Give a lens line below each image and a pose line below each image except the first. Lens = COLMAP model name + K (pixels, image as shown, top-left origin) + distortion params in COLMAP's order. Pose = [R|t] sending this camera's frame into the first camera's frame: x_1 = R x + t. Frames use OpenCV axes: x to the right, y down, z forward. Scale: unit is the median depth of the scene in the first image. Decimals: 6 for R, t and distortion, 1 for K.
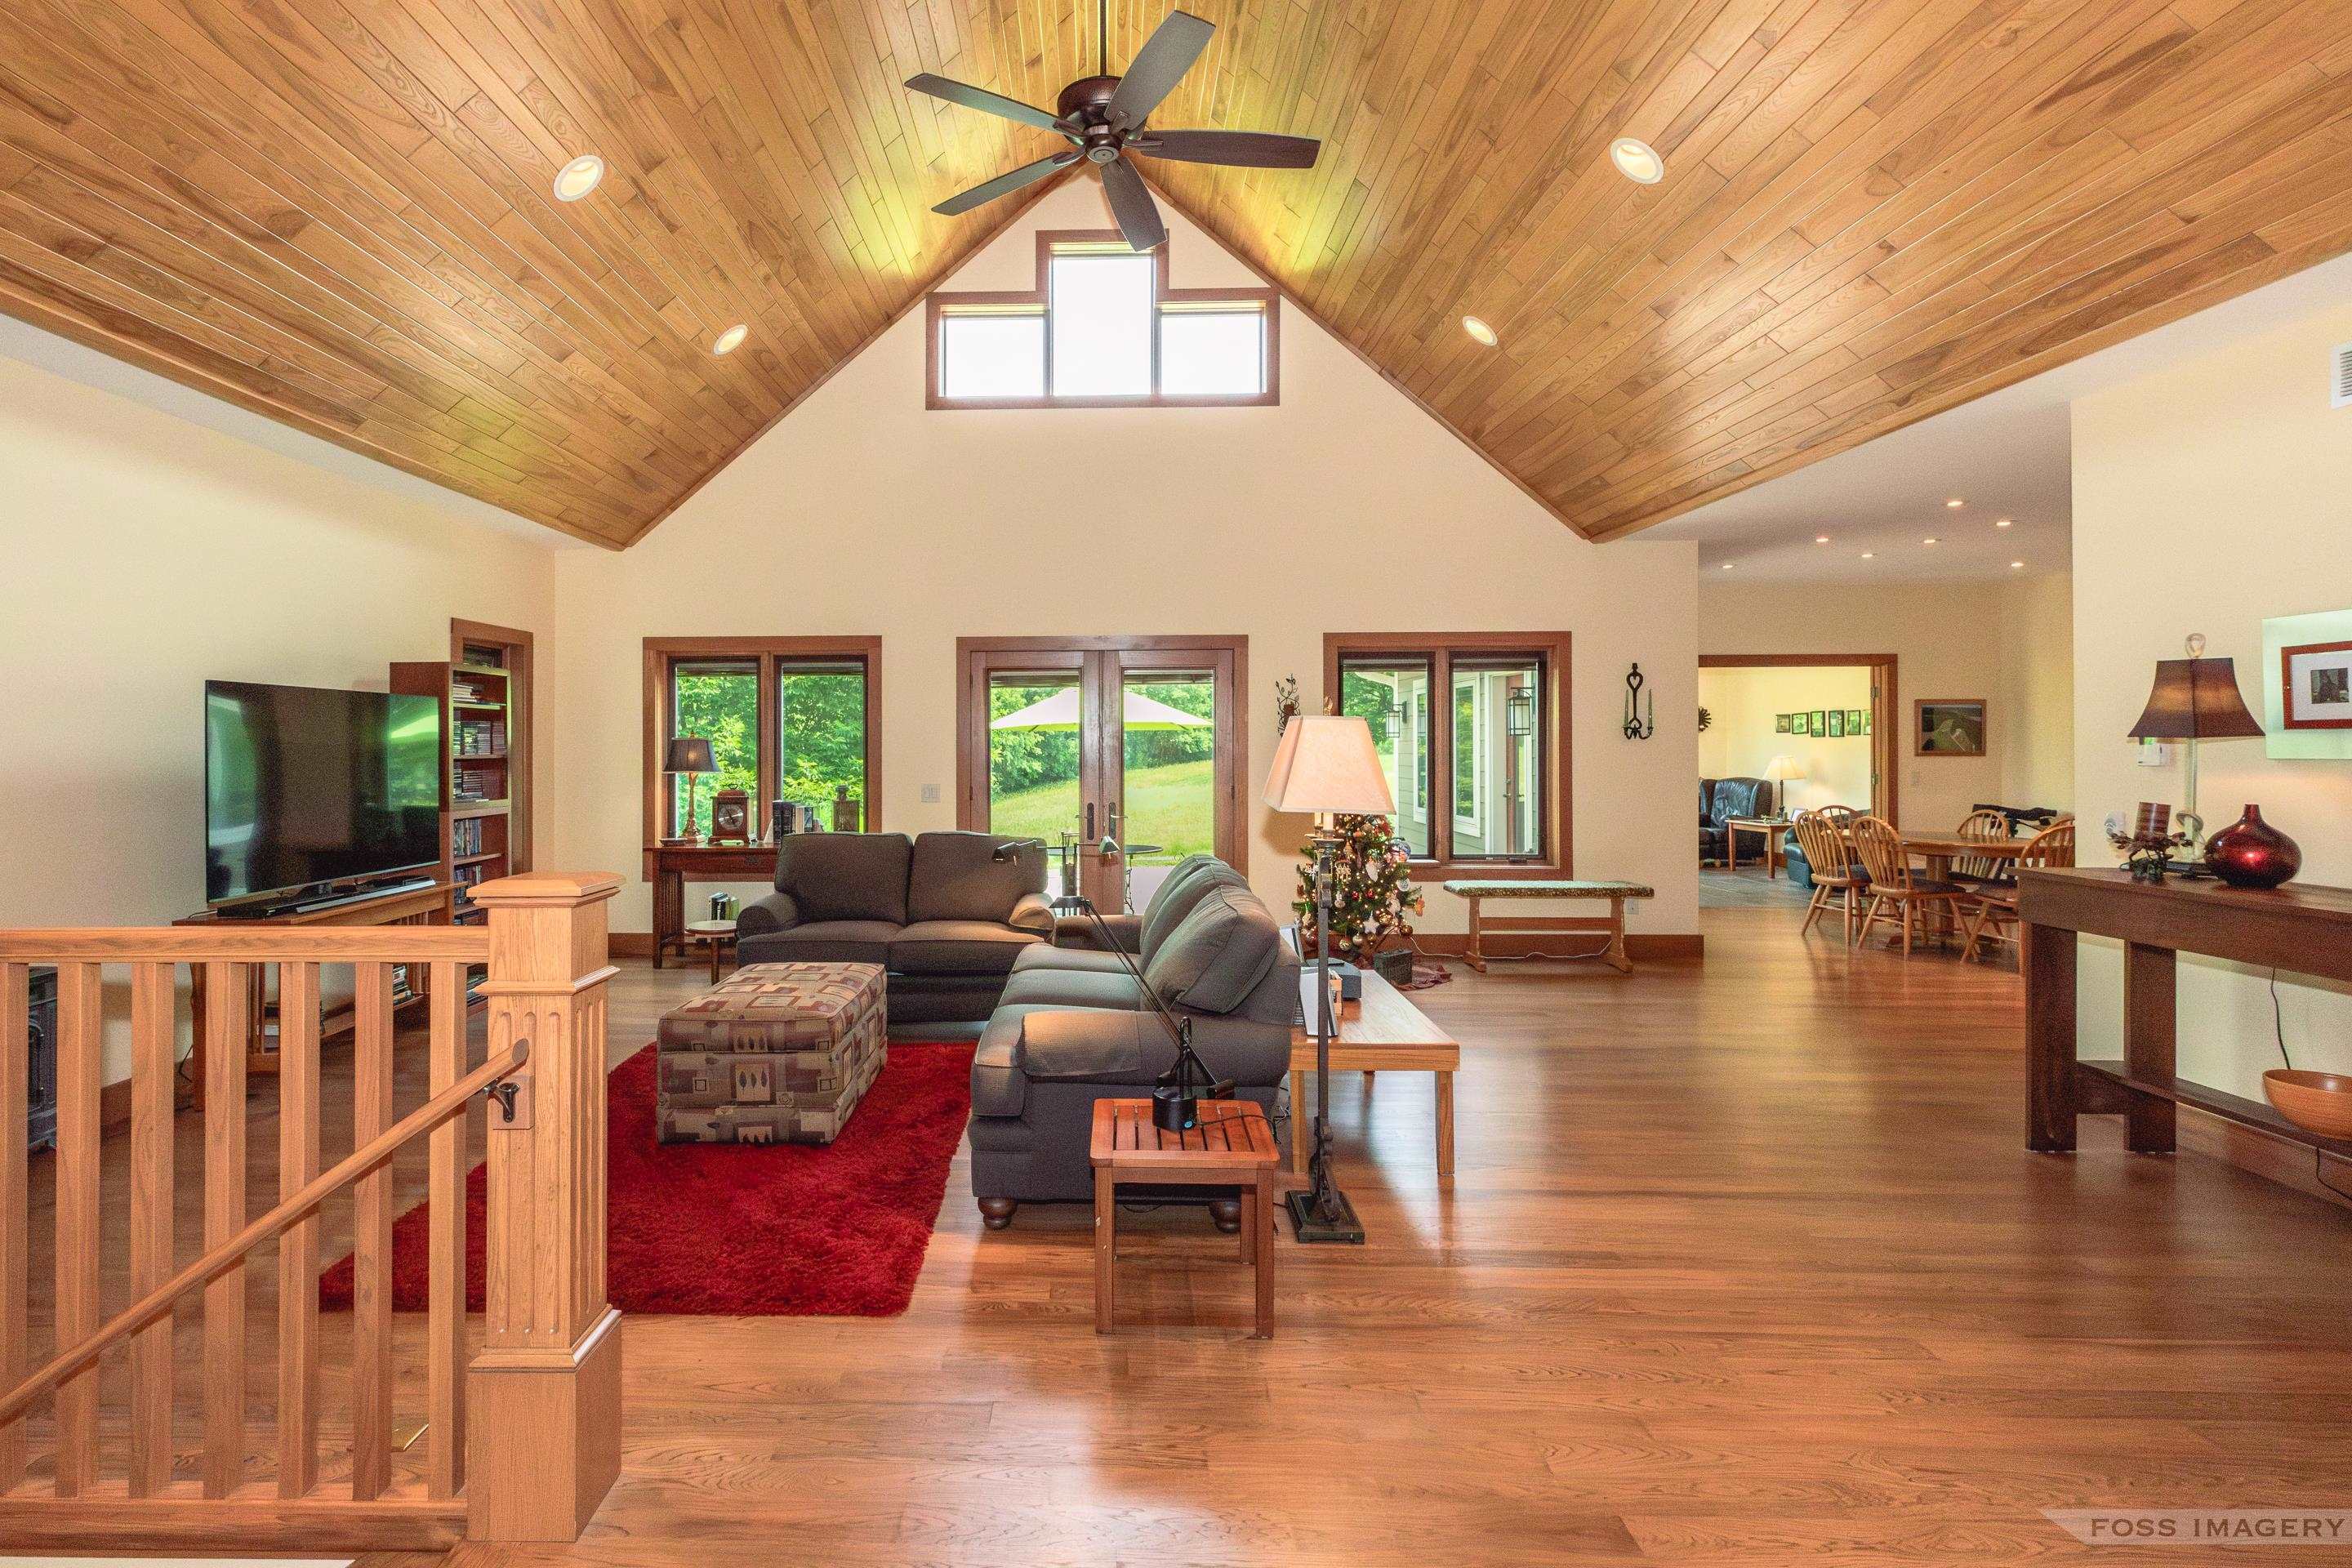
lens RADIAL K [[1133.5, 0, 1057.9], [0, 1133.5, 738.8], [0, 0, 1]] dist [0.005872, 0.000570]
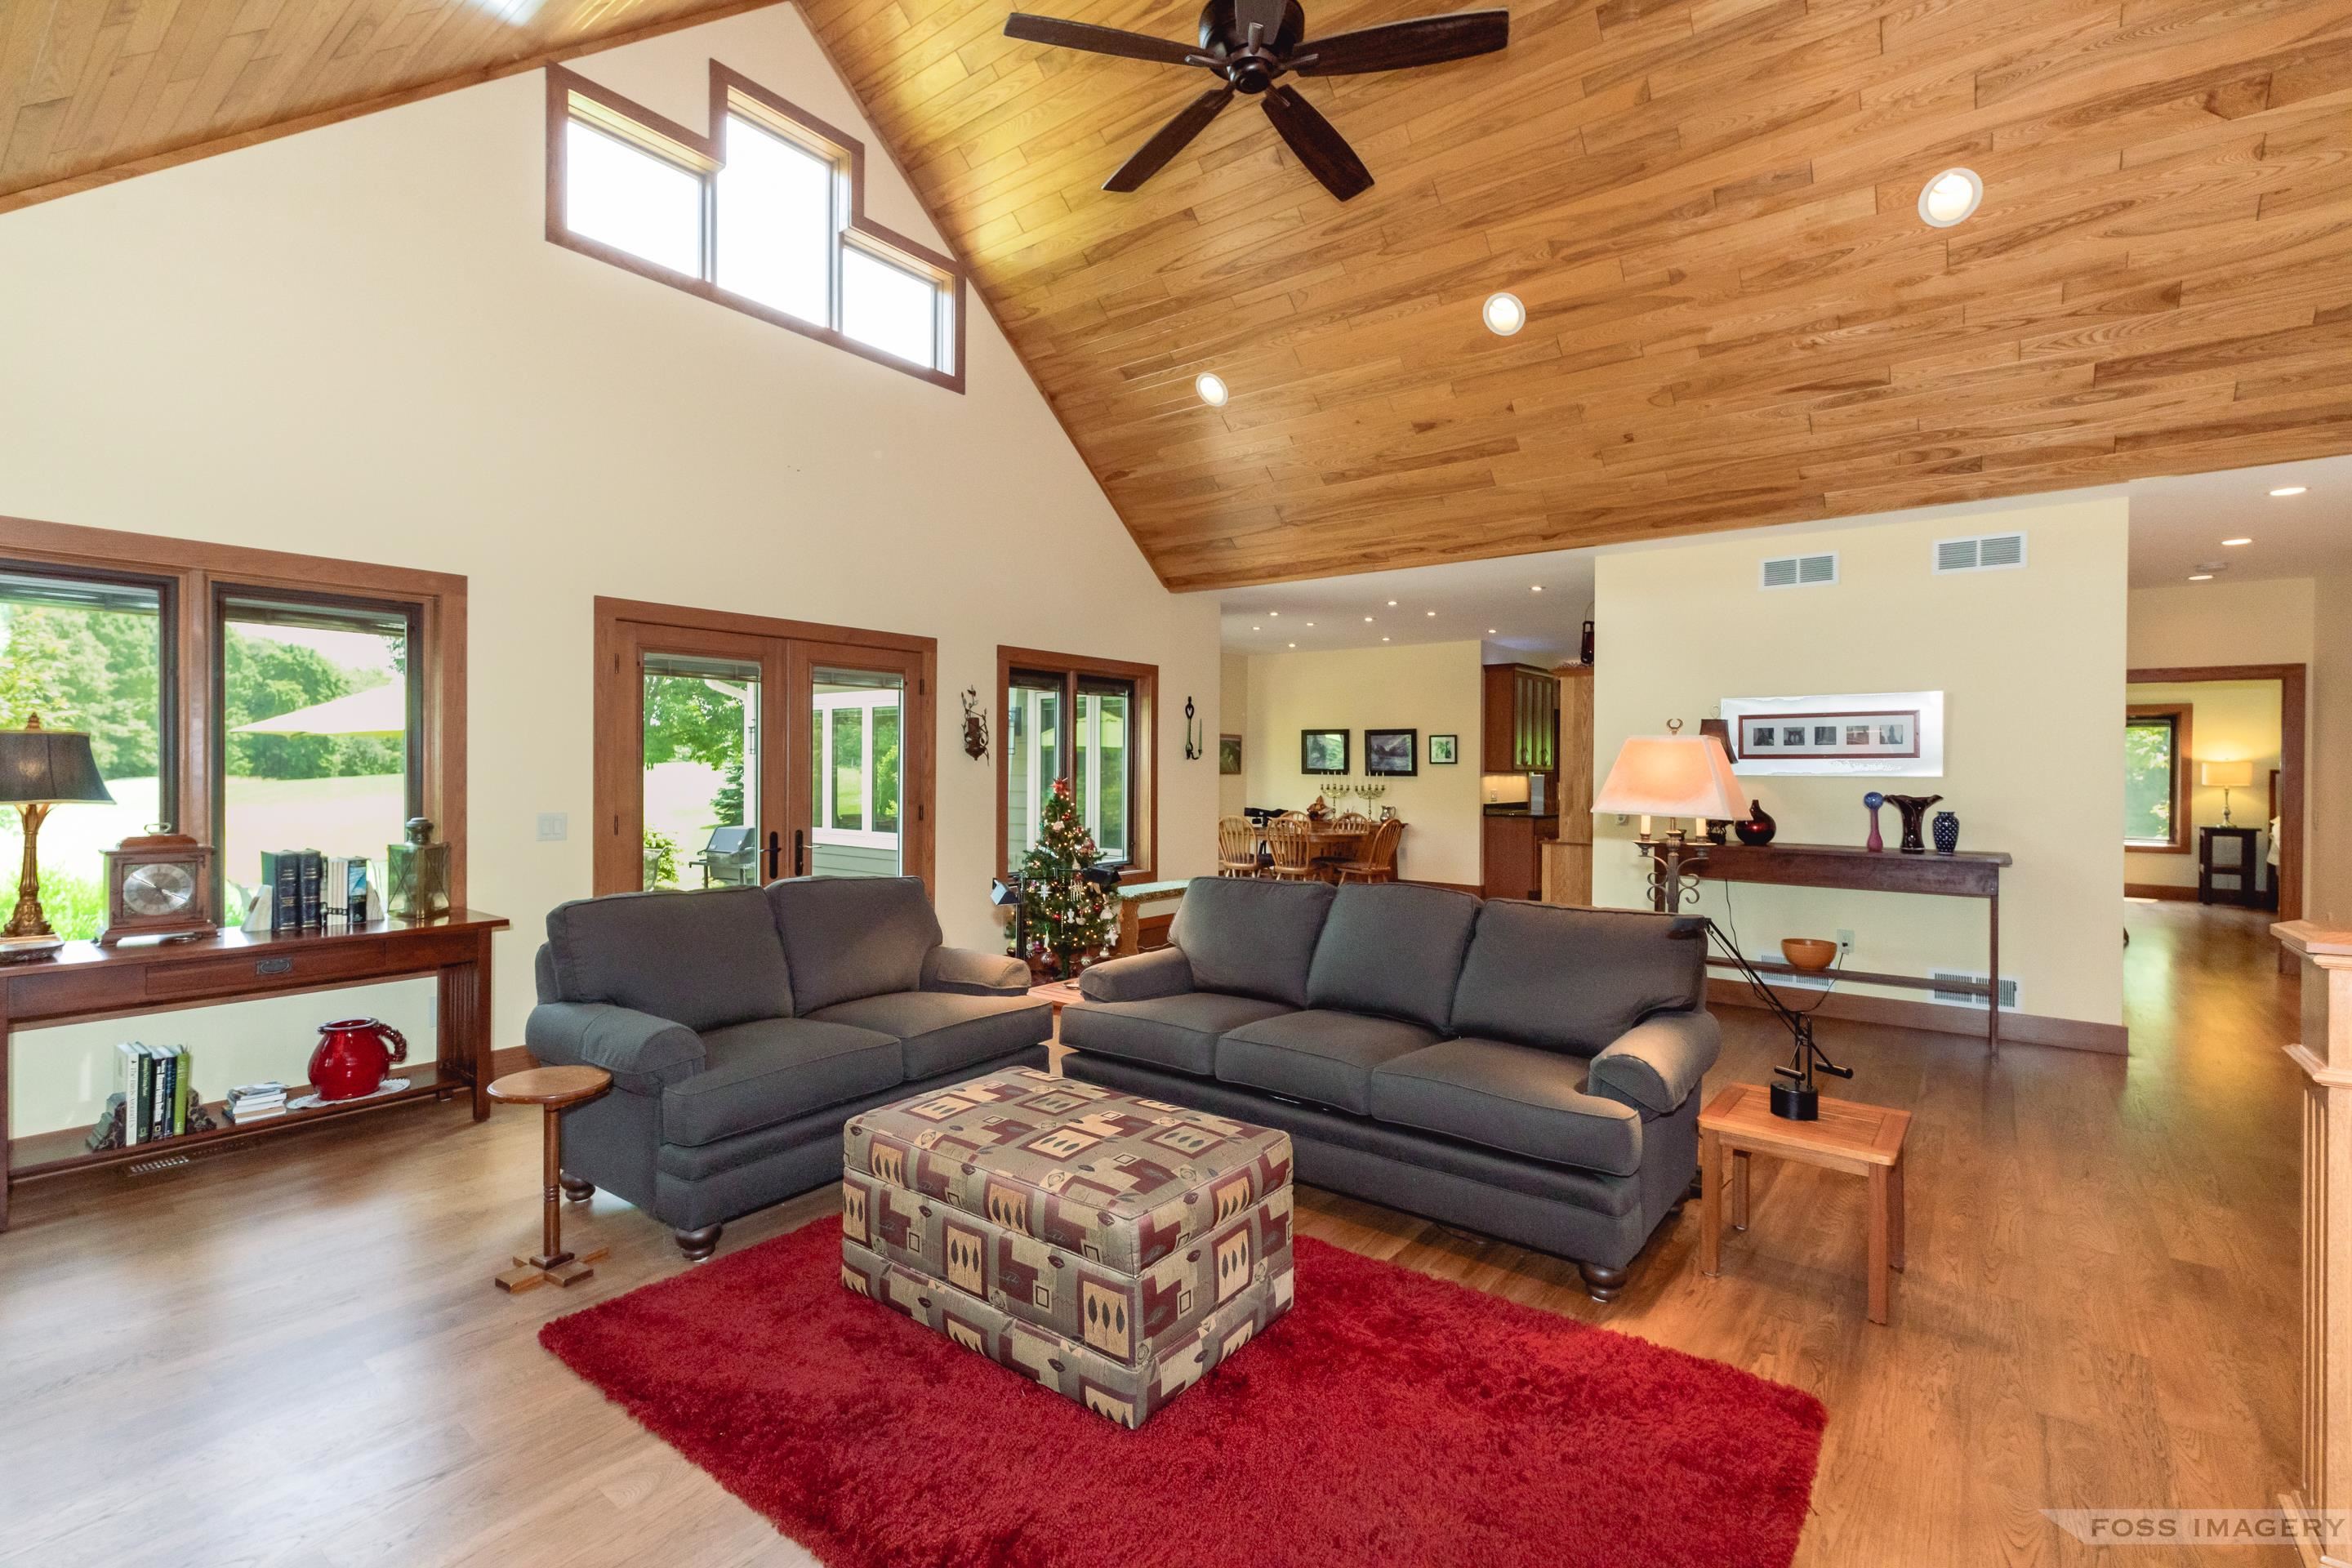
lens RADIAL K [[1064.1, 0, 1180.1], [0, 1064.1, 772.4], [0, 0, 1]] dist [0.005379, -0.003303]
pose [[0.579174, 0.003403, 0.815197, -0.403237], [-0.014007, 0.999885, 0.005778, 0.007352], [-0.815084, -0.014765, 0.579155, 0.343026]]
